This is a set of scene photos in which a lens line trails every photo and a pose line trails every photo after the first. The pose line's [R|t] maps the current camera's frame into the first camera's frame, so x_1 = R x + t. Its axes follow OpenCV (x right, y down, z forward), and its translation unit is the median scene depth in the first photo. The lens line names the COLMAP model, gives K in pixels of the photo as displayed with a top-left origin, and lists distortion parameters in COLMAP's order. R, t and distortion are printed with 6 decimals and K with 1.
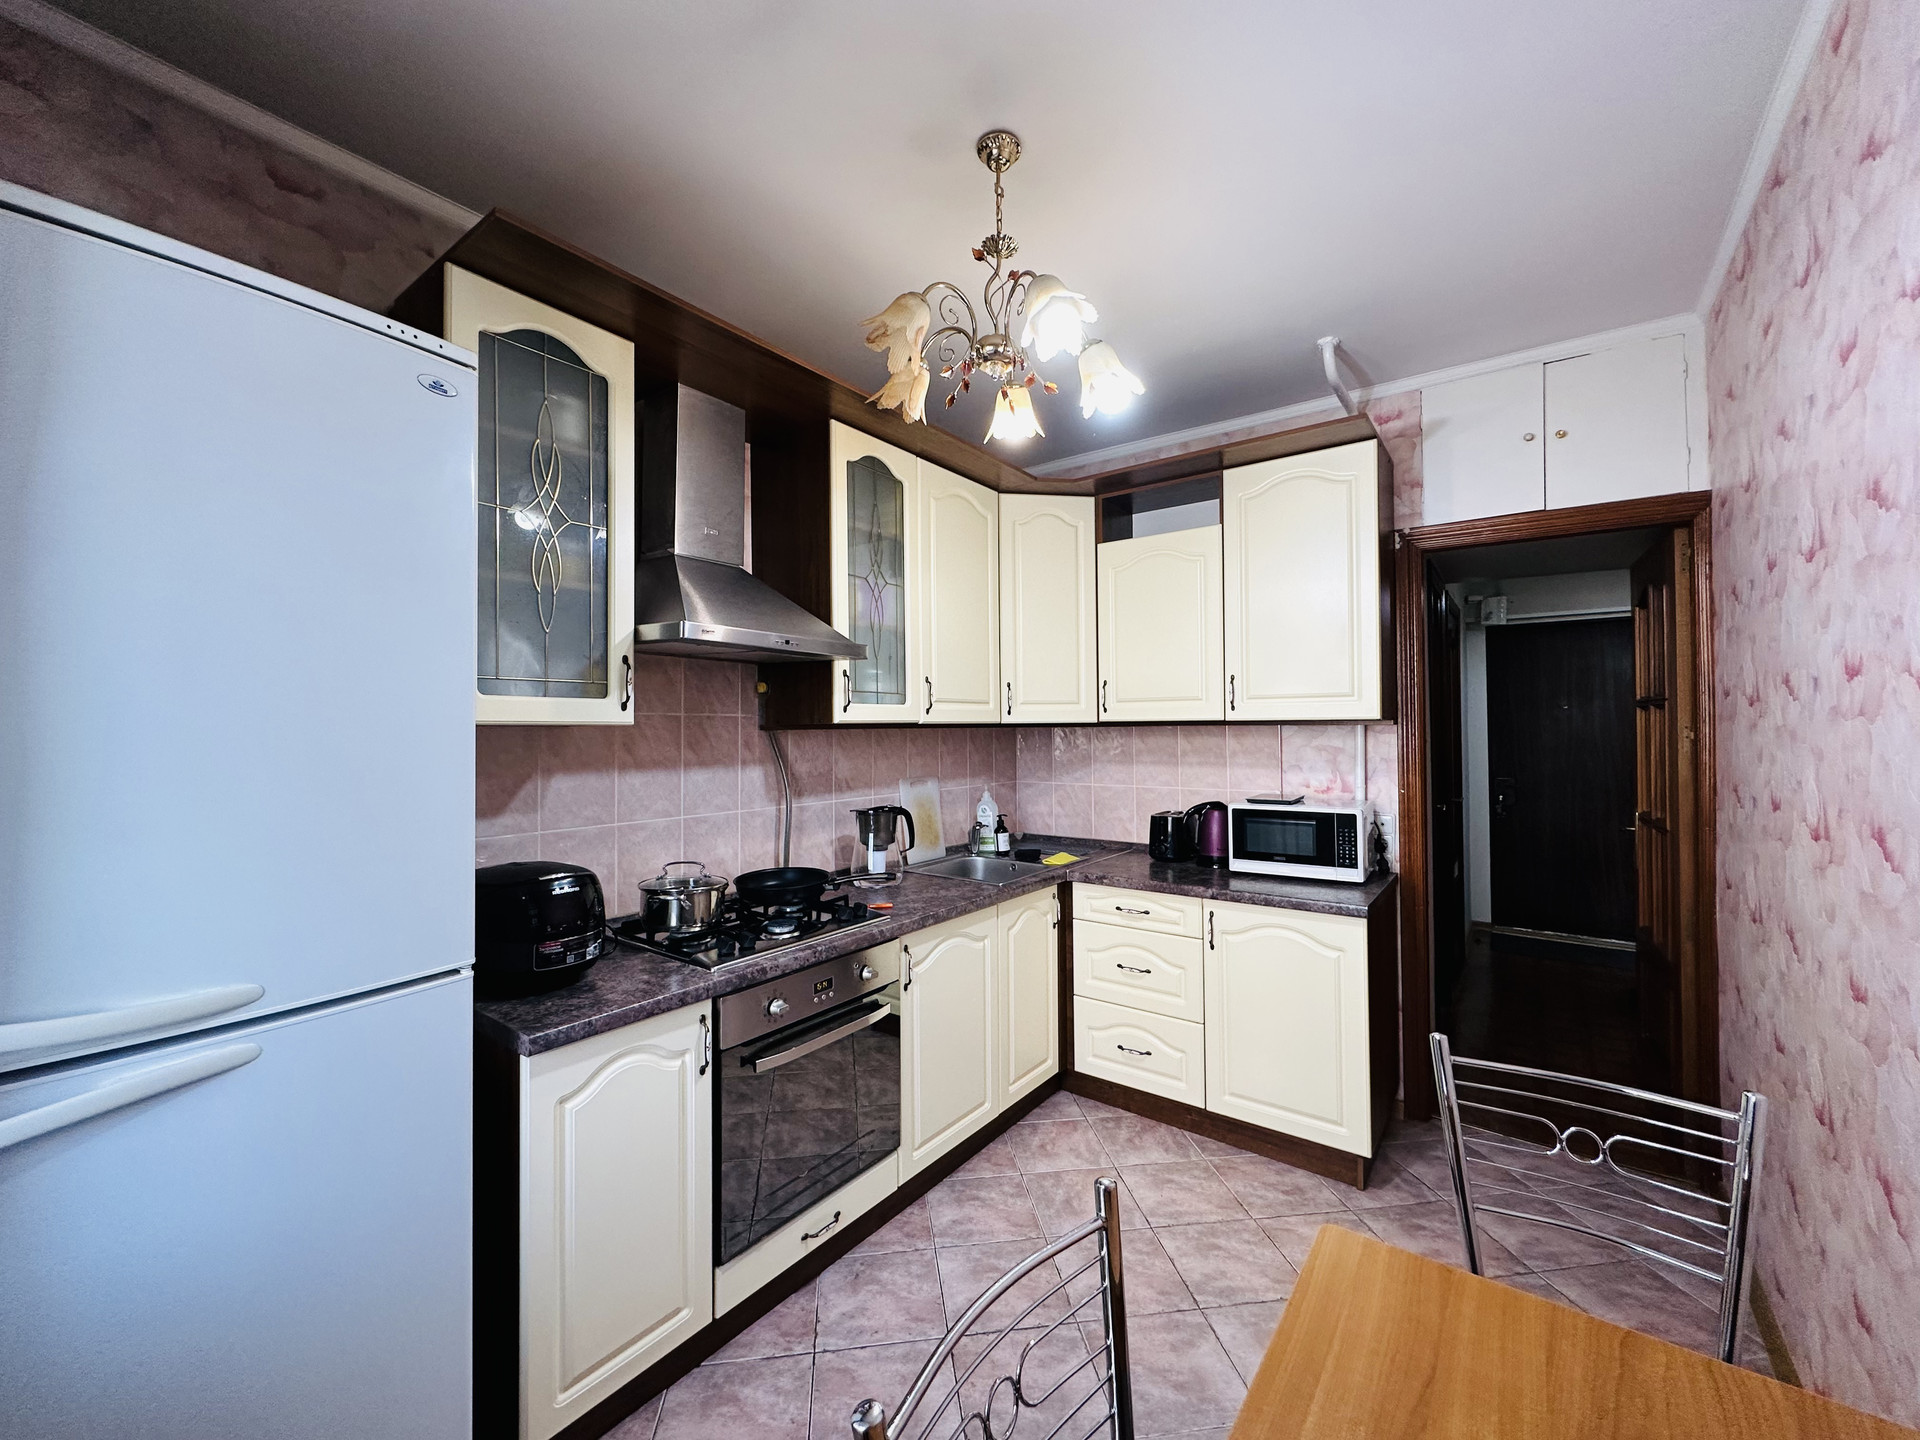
lens RADIAL K [[766.8, 0, 970.3], [0, 766.8, 718.1], [0, 0, 1]] dist [0.000331, 0.000006]
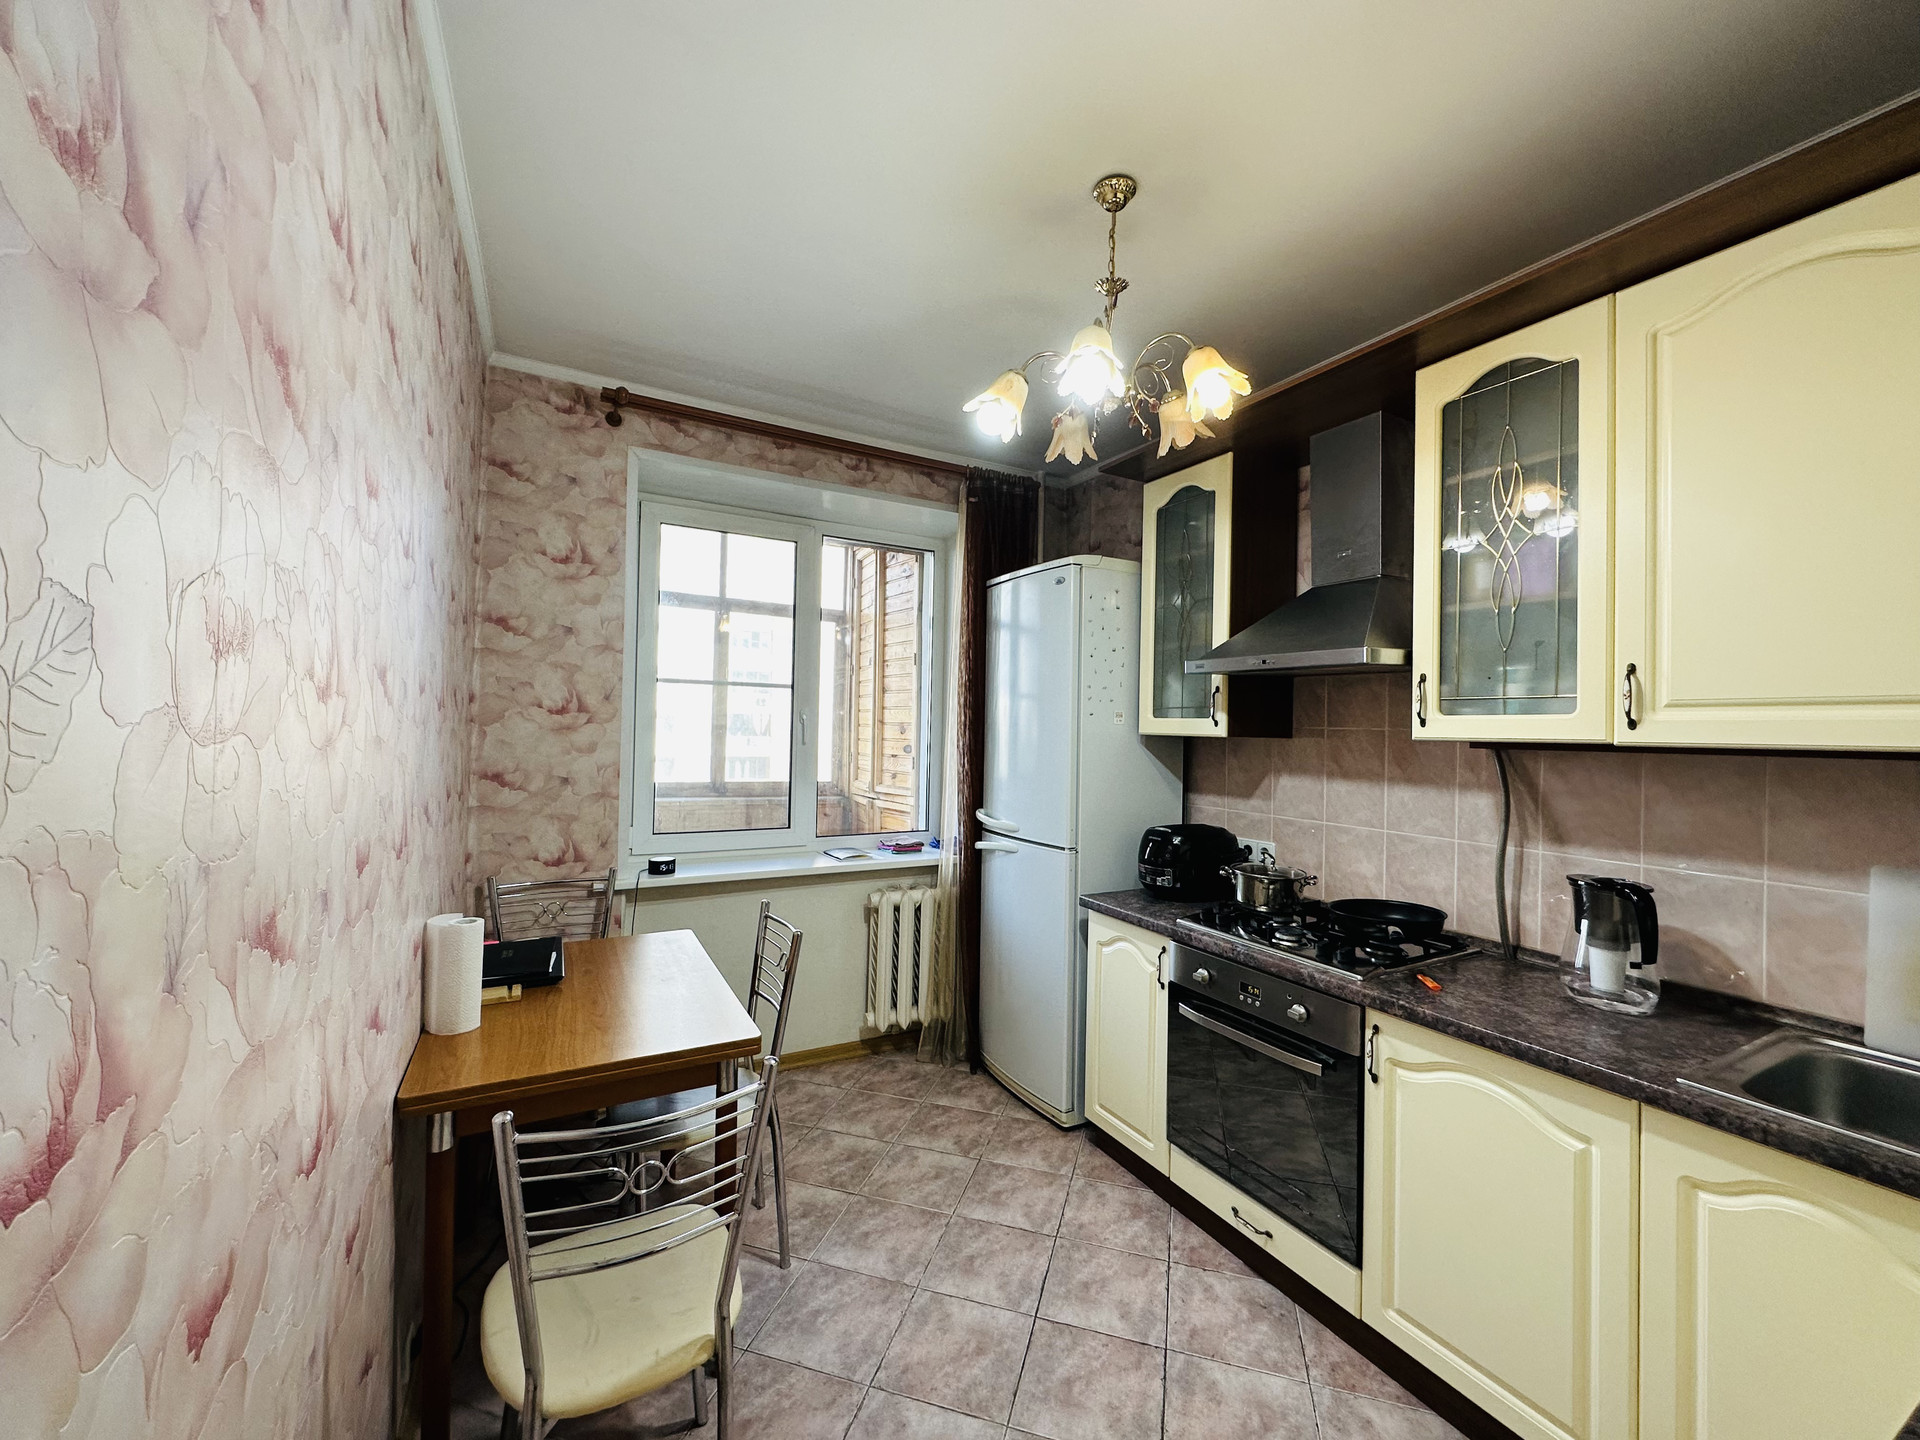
lens RADIAL K [[766.8, 0, 956.9], [0, 766.8, 720.5], [0, 0, 1]] dist [0.000331, 0.000006]
pose [[-0.426740, -0.013145, -0.904279, 0.835069], [-0.008334, 0.999909, -0.010603, -0.001288], [0.904336, 0.003012, -0.426810, 0.978131]]
